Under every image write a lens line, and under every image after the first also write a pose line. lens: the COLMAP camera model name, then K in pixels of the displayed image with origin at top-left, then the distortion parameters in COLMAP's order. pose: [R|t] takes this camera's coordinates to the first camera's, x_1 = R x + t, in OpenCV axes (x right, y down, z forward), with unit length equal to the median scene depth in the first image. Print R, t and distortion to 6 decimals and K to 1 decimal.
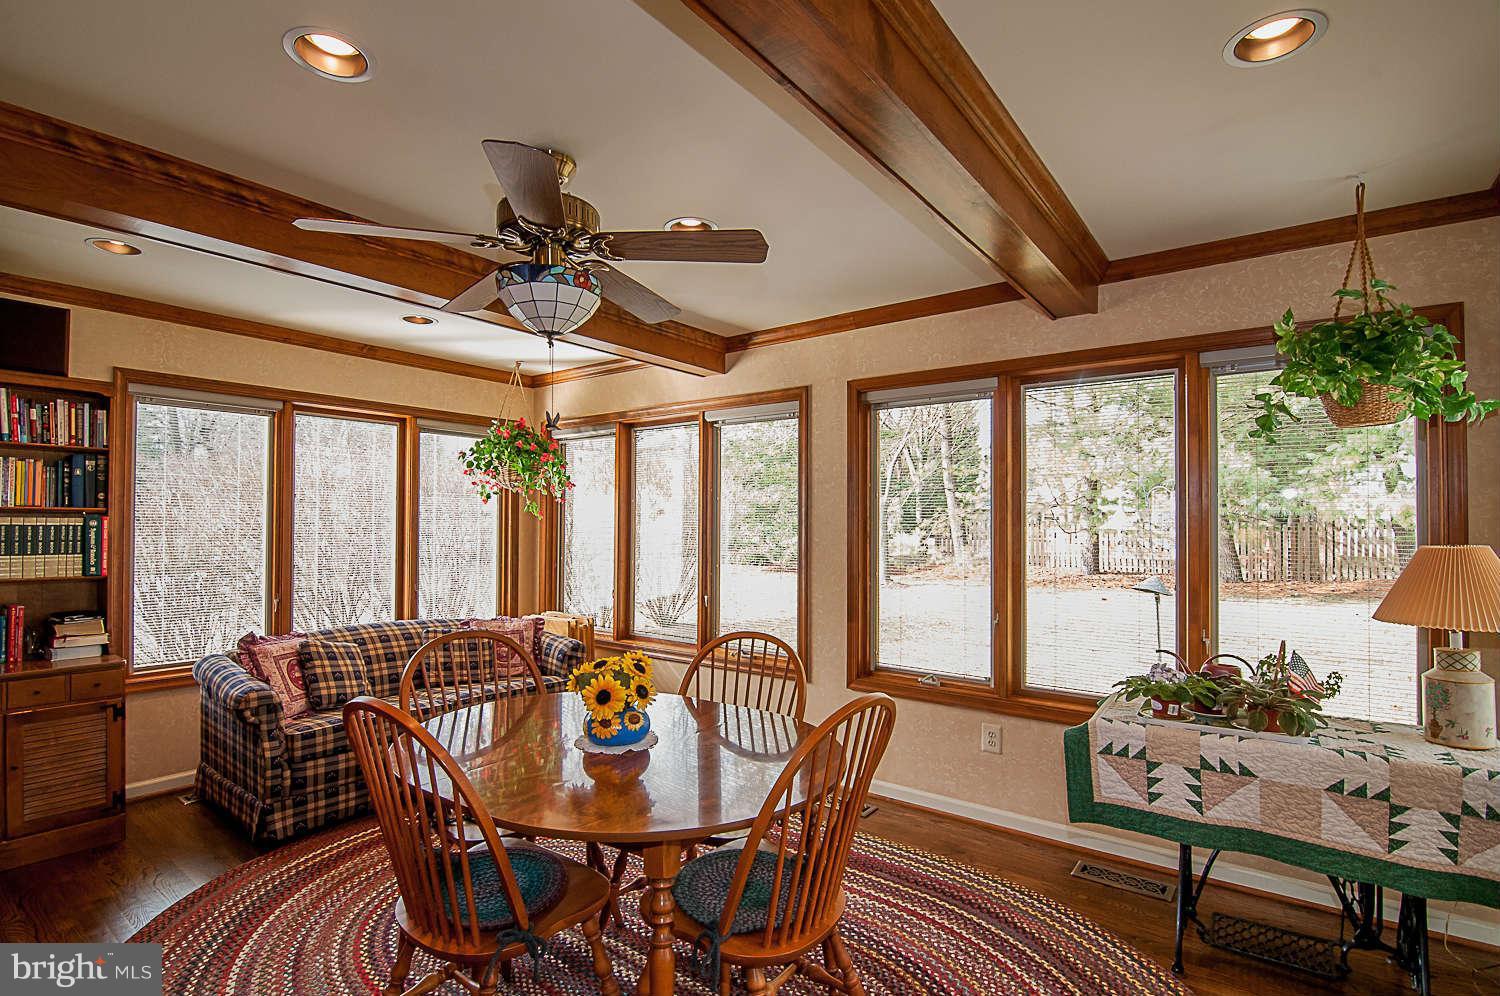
lens RADIAL K [[735.9, 0, 740.1], [0, 735.9, 501.1], [0, 0, 1]] dist [-0.008674, -0.001026]
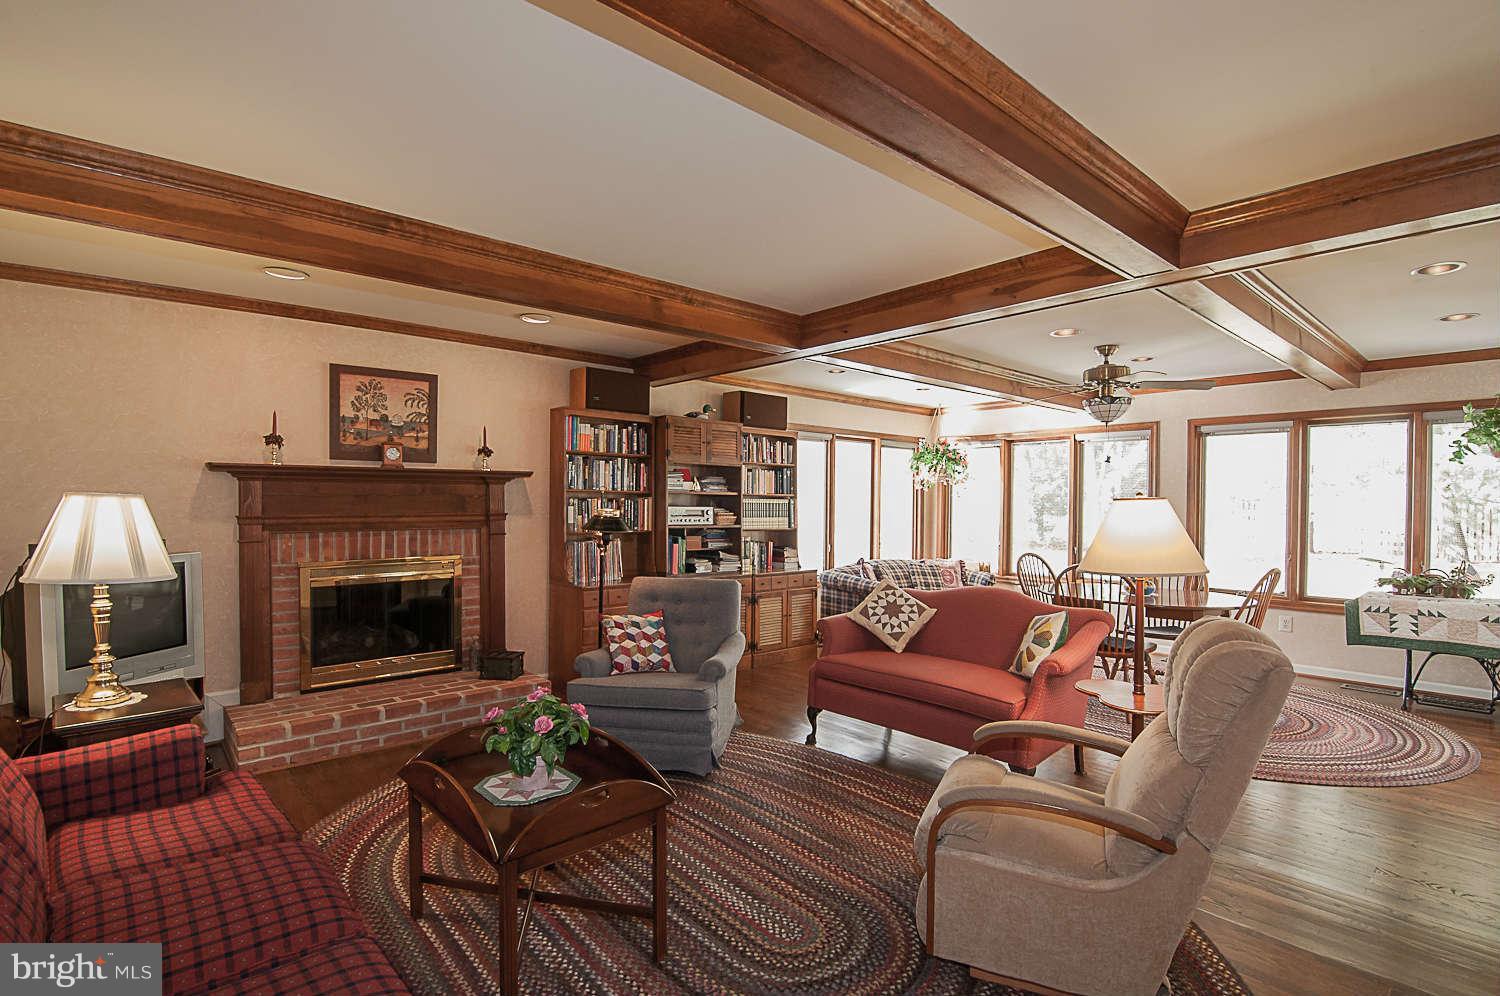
lens RADIAL K [[735.9, 0, 756.9], [0, 735.9, 505.2], [0, 0, 1]] dist [-0.008674, -0.001026]
pose [[0.982992, 0.003521, -0.183617, -0.593644], [0.001901, 0.999568, 0.029345, -0.019988], [0.183641, -0.029195, 0.982560, -0.972449]]
